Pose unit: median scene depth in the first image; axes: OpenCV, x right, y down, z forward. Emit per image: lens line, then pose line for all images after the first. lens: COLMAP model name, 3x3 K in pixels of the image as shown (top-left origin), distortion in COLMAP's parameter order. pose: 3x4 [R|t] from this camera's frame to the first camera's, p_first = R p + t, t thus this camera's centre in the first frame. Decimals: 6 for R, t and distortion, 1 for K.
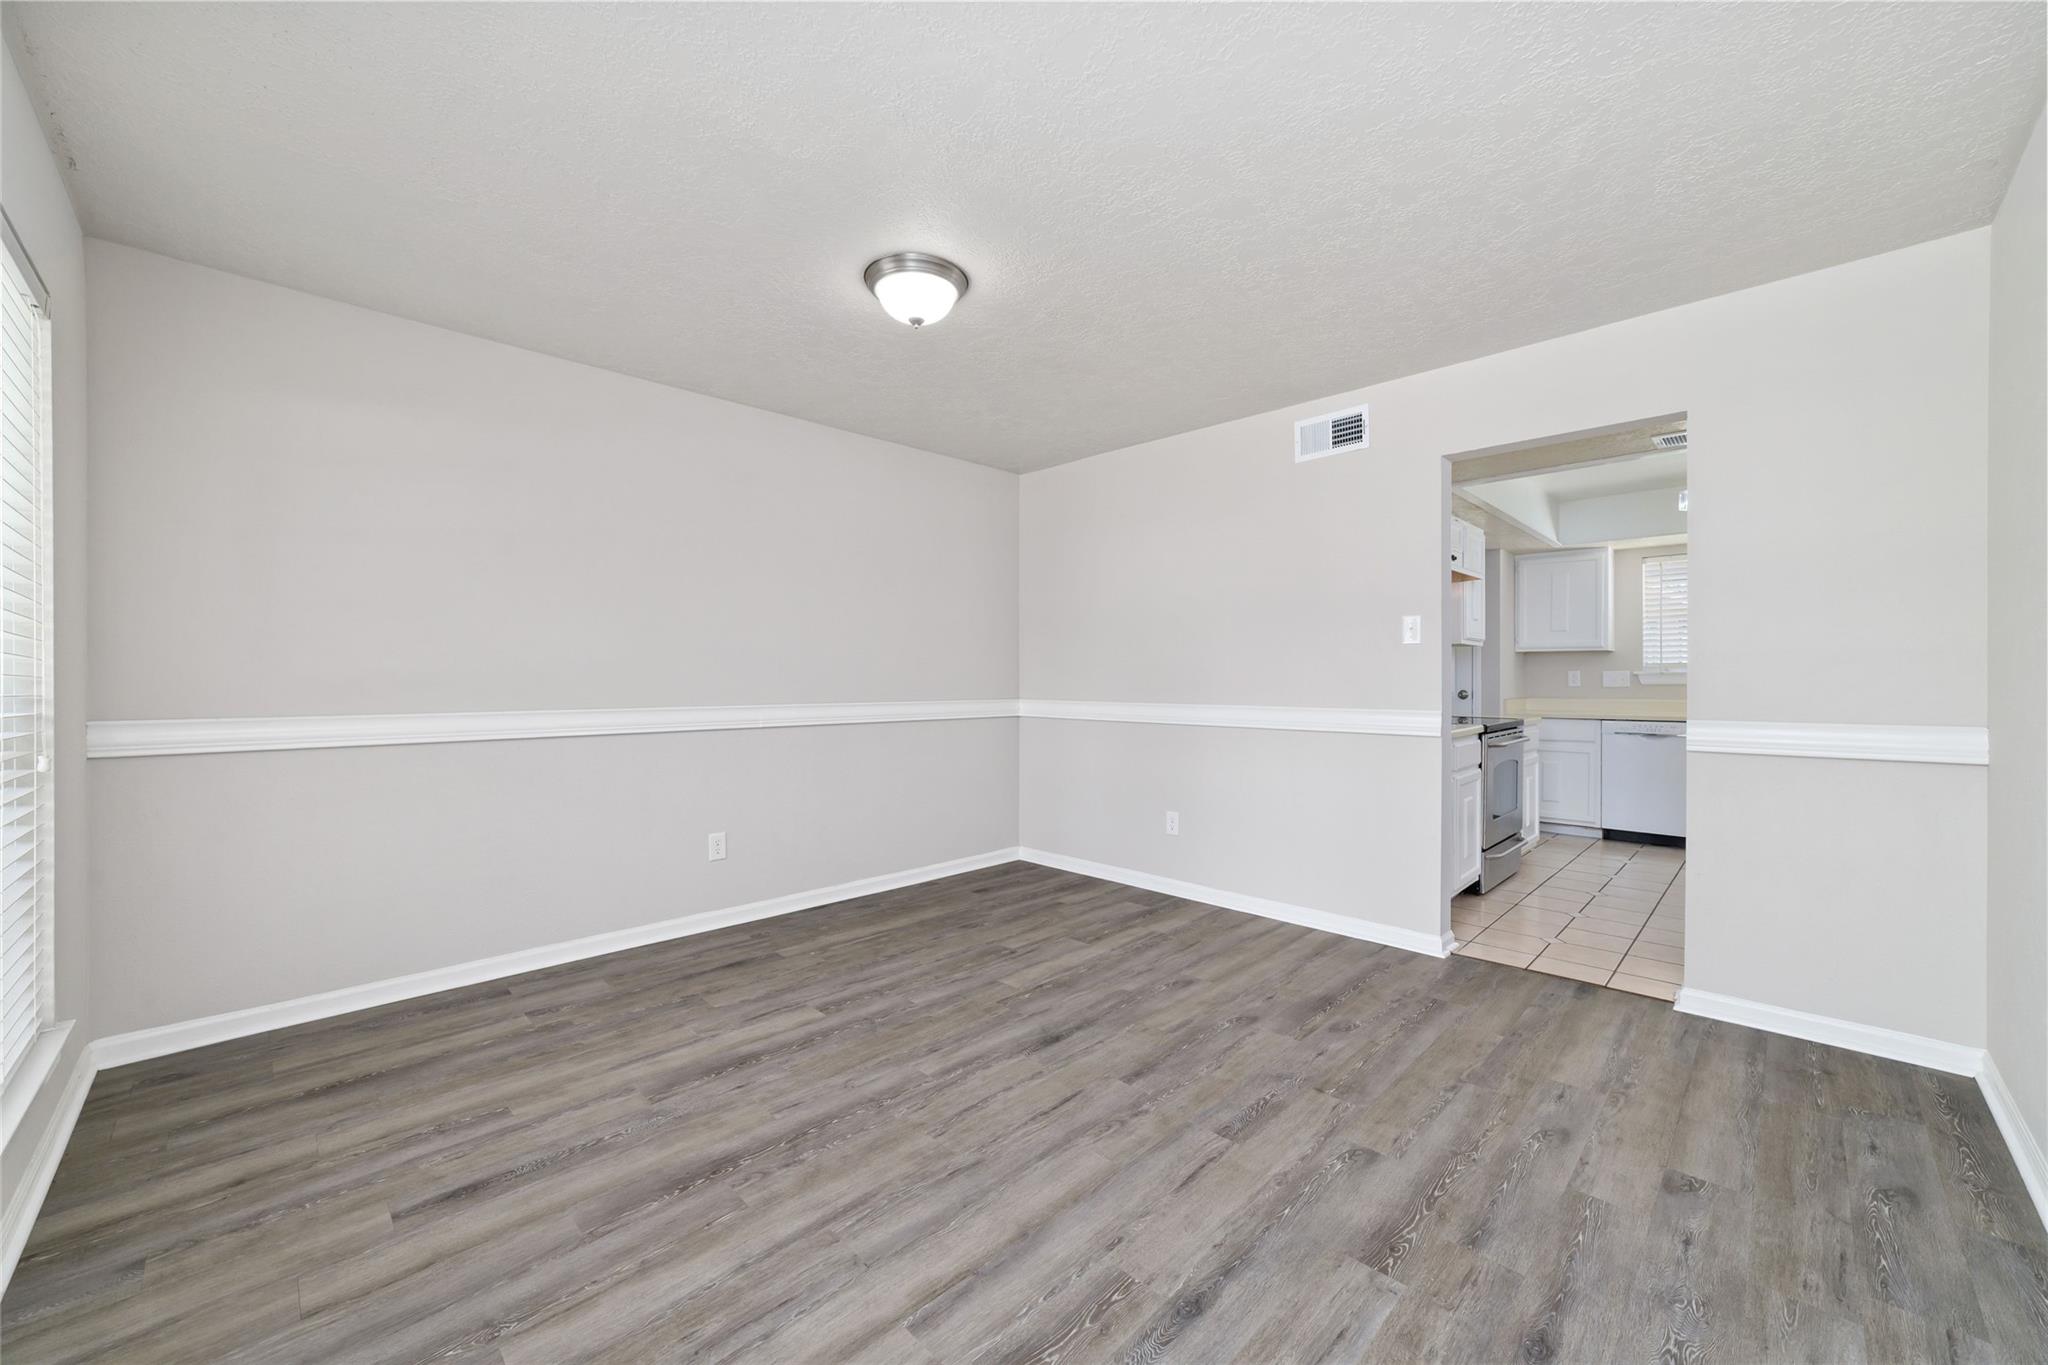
lens RADIAL K [[775.1, 0, 1020.3], [0, 775.1, 683.7], [0, 0, 1]] dist [-0.012784, 0.000109]
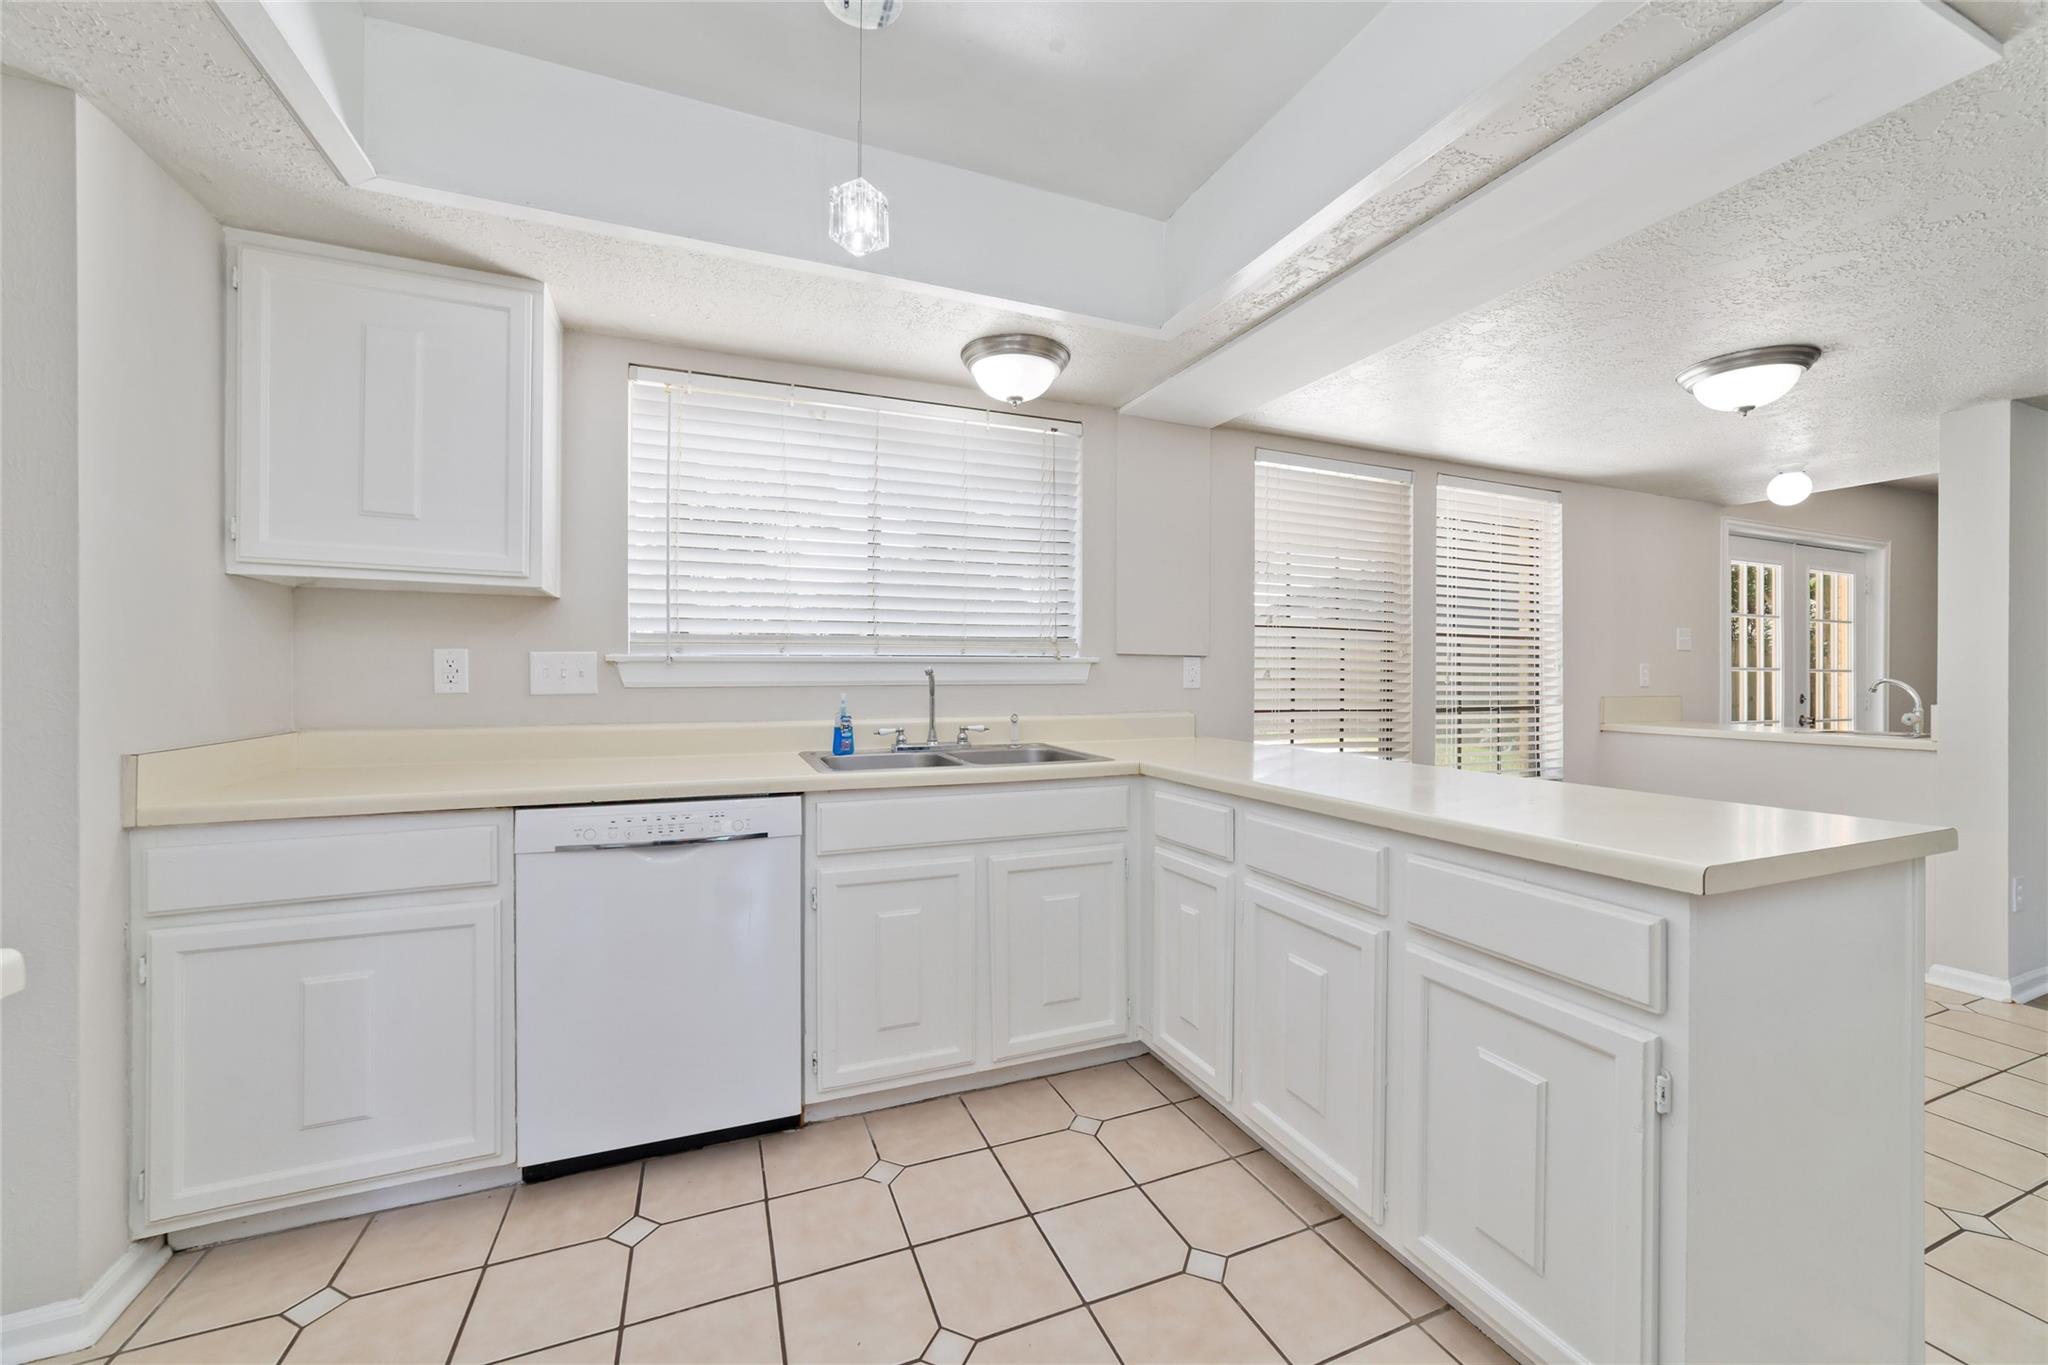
lens RADIAL K [[775.1, 0, 1024.3], [0, 775.1, 677.8], [0, 0, 1]] dist [-0.012784, 0.000109]
pose [[0.390446, -0.004653, 0.920614, 0.557180], [0.000723, 0.999988, 0.004748, -0.004592], [-0.920626, -0.001188, 0.390445, 0.698816]]
